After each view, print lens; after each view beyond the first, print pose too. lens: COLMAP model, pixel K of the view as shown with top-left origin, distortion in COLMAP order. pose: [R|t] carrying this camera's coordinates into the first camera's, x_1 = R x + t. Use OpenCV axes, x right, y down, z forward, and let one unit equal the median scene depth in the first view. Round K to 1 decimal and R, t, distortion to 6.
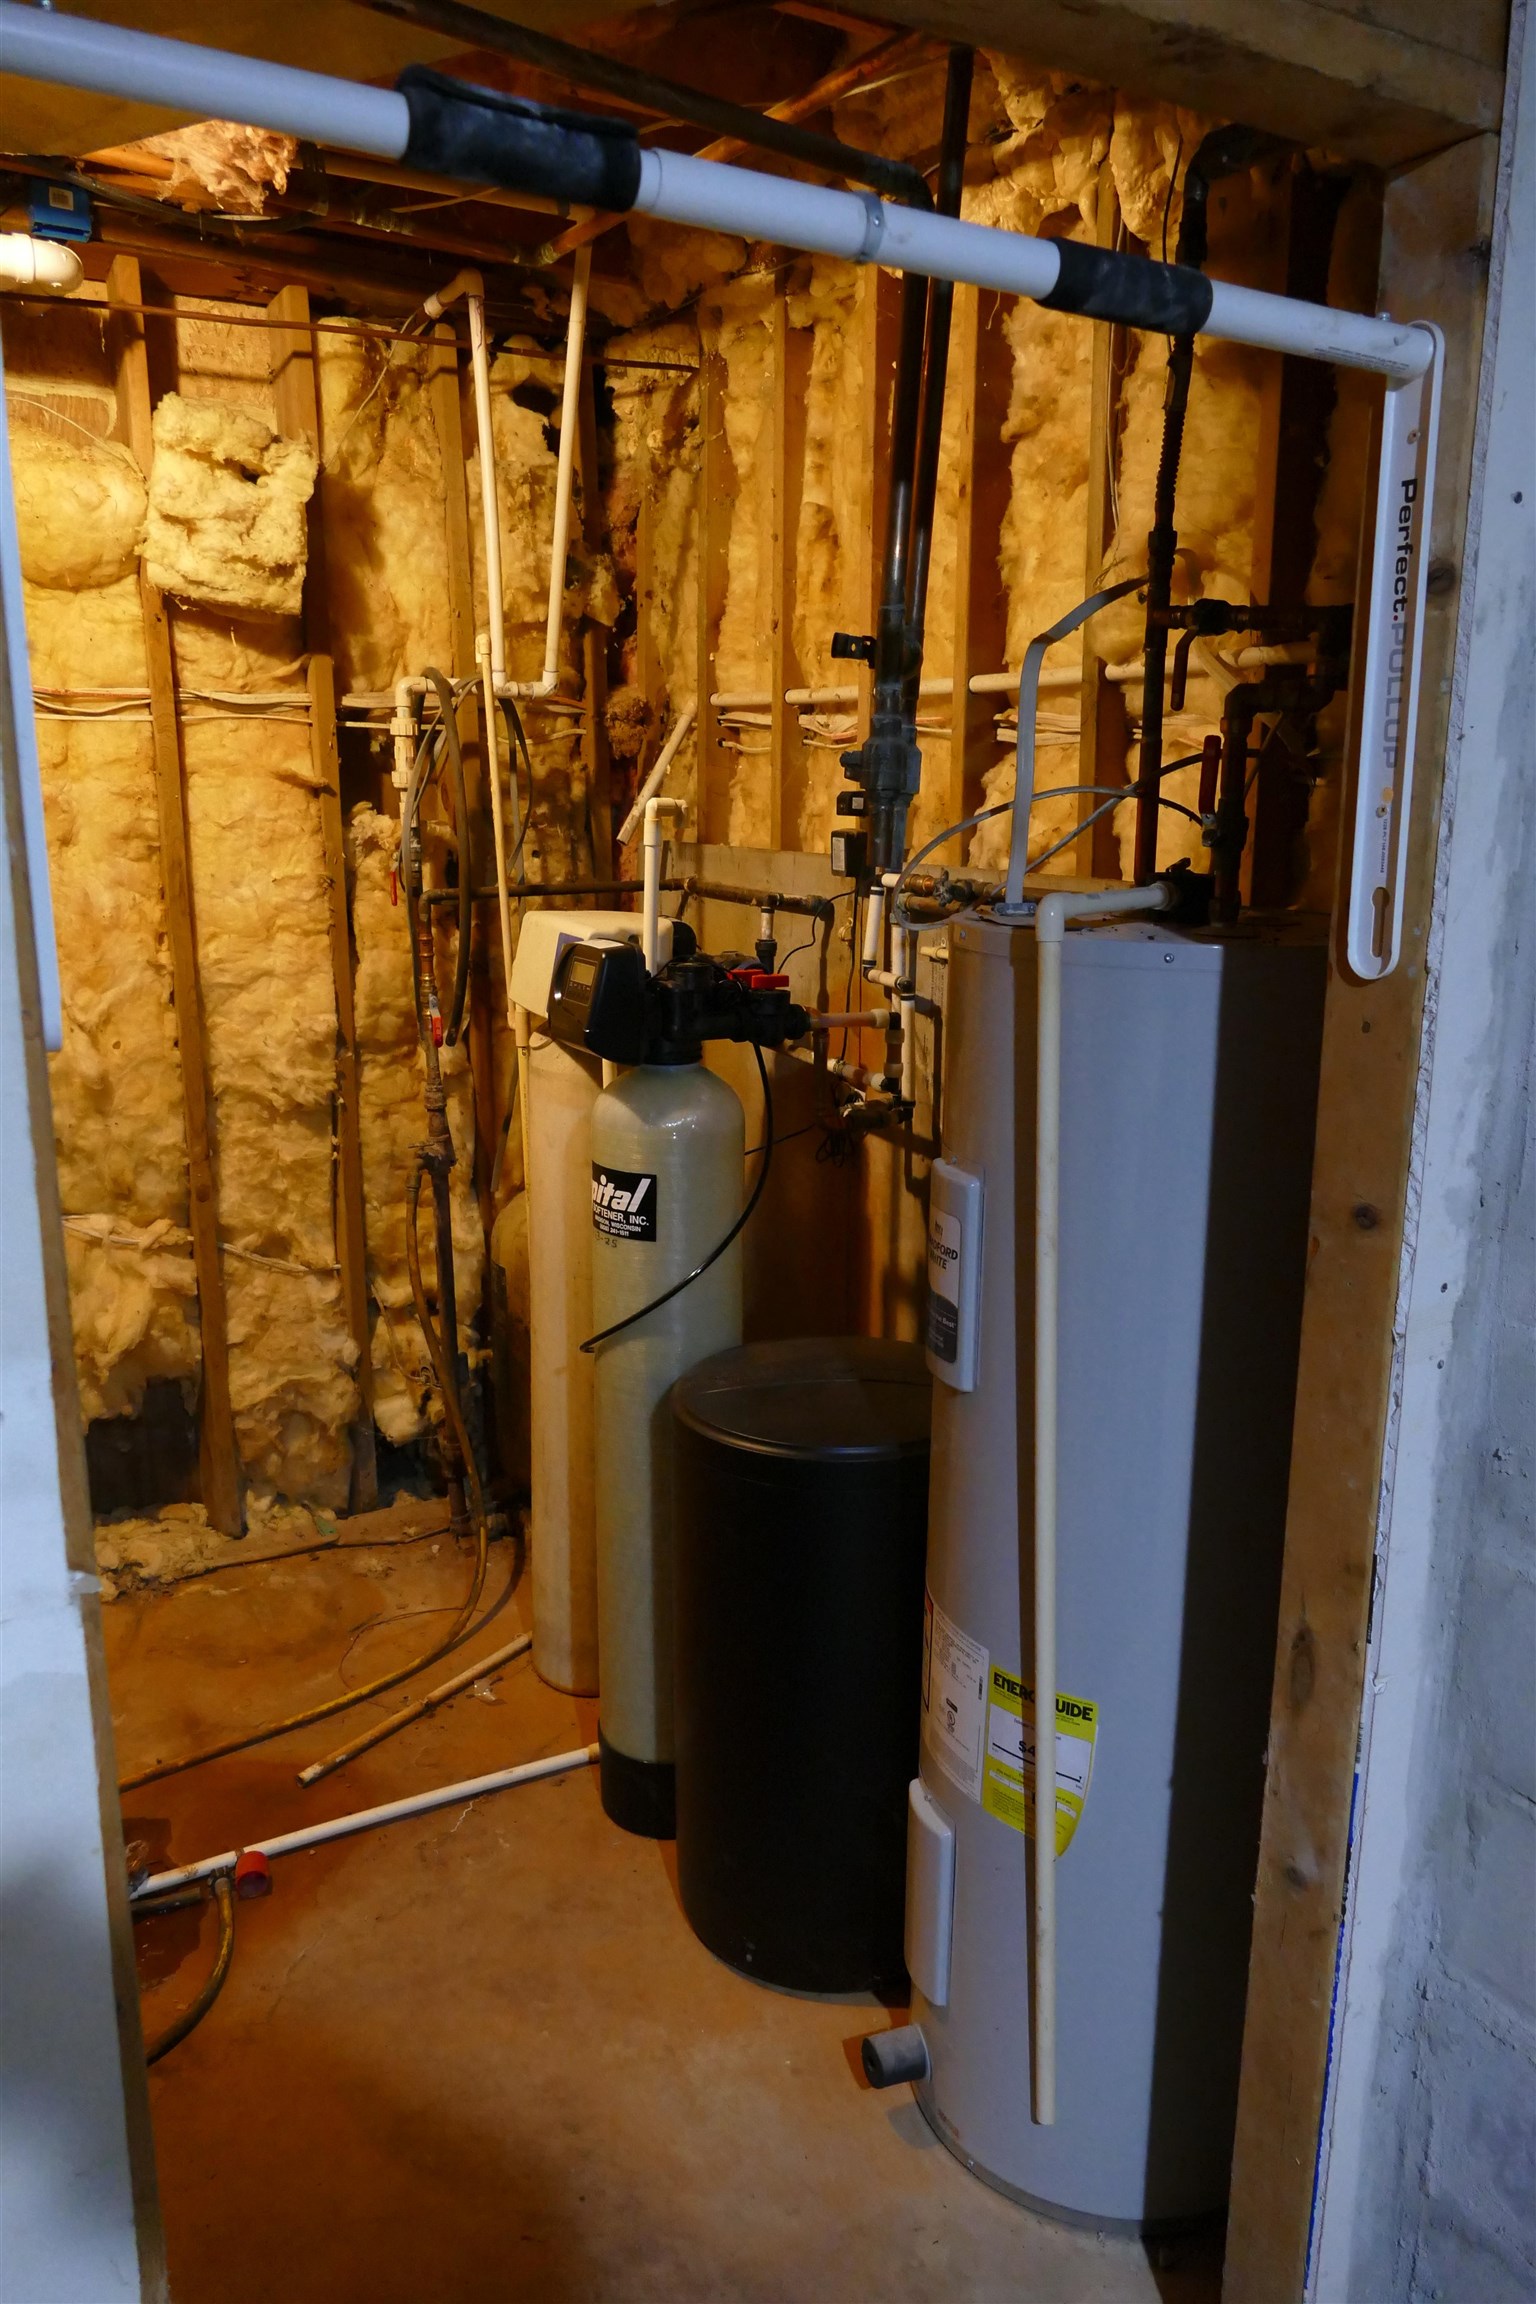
lens RADIAL K [[1671.7, 0, 773.7], [0, 1671.7, 1150.1], [0, 0, 1]] dist [-0.005478, 0.003770]
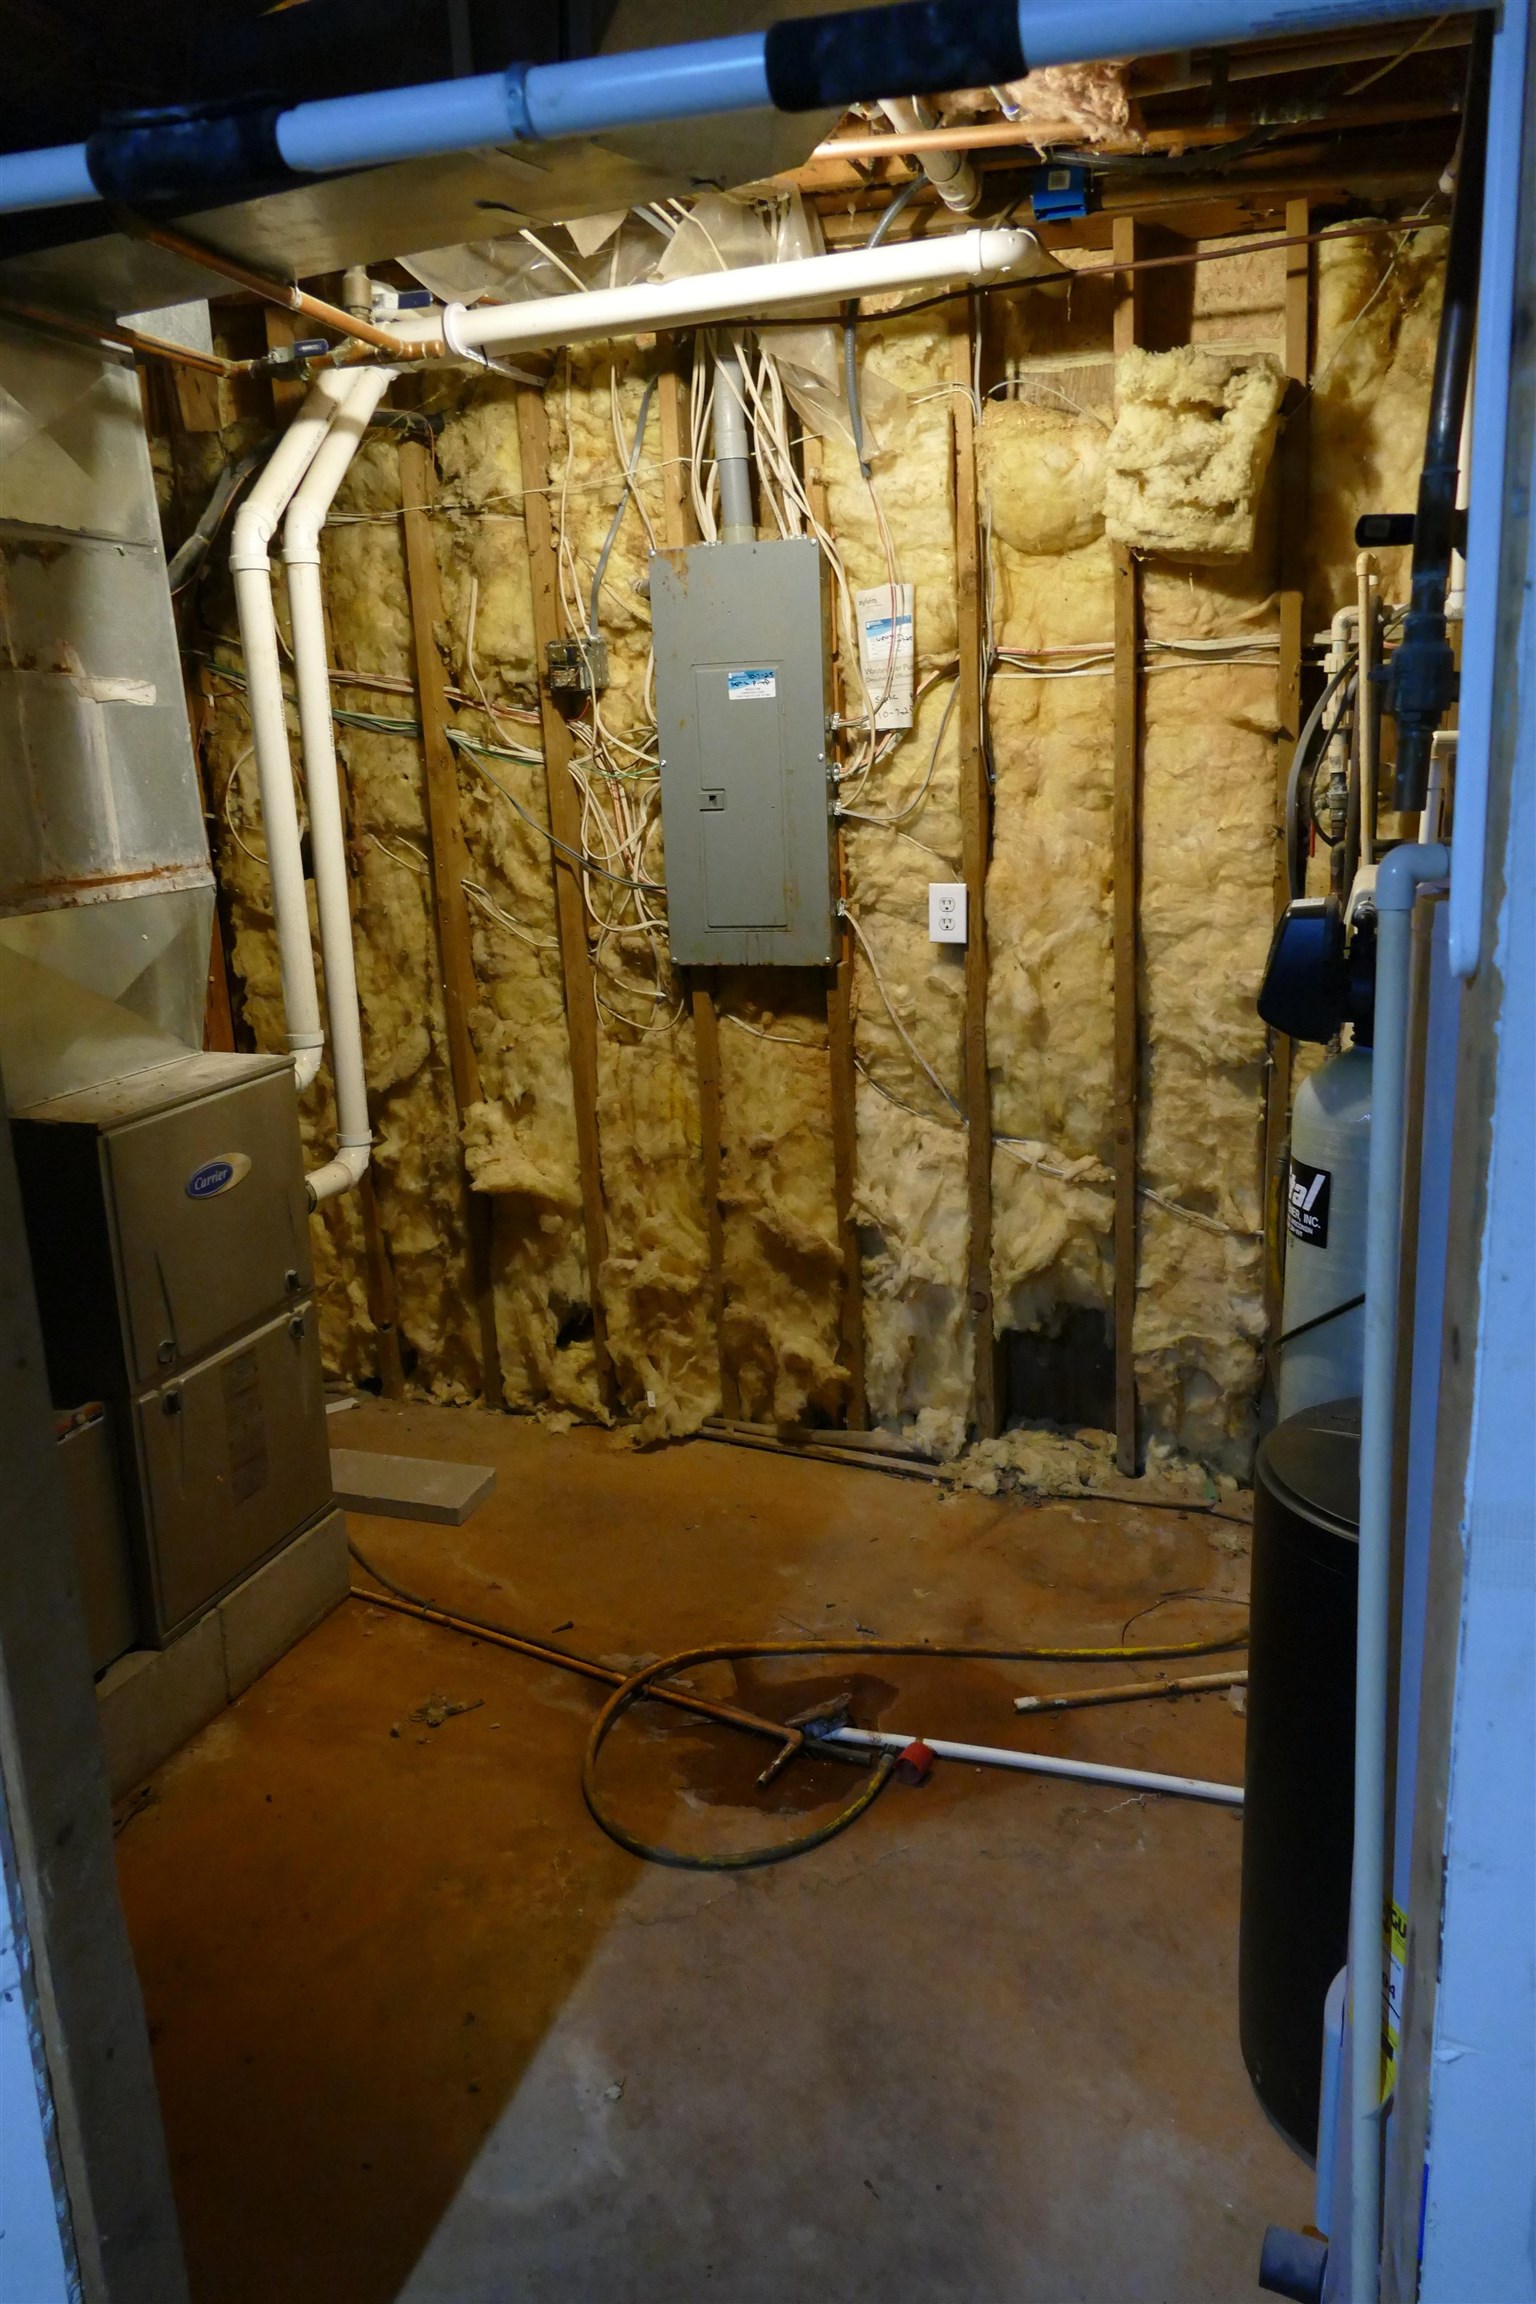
lens RADIAL K [[1671.7, 0, 773.7], [0, 1671.7, 1150.1], [0, 0, 1]] dist [-0.005478, 0.003770]
pose [[0.668816, 0.142995, -0.729546, 0.270132], [-0.123301, 0.989072, 0.080827, -0.022581], [0.733132, 0.035896, 0.679139, 0.149649]]
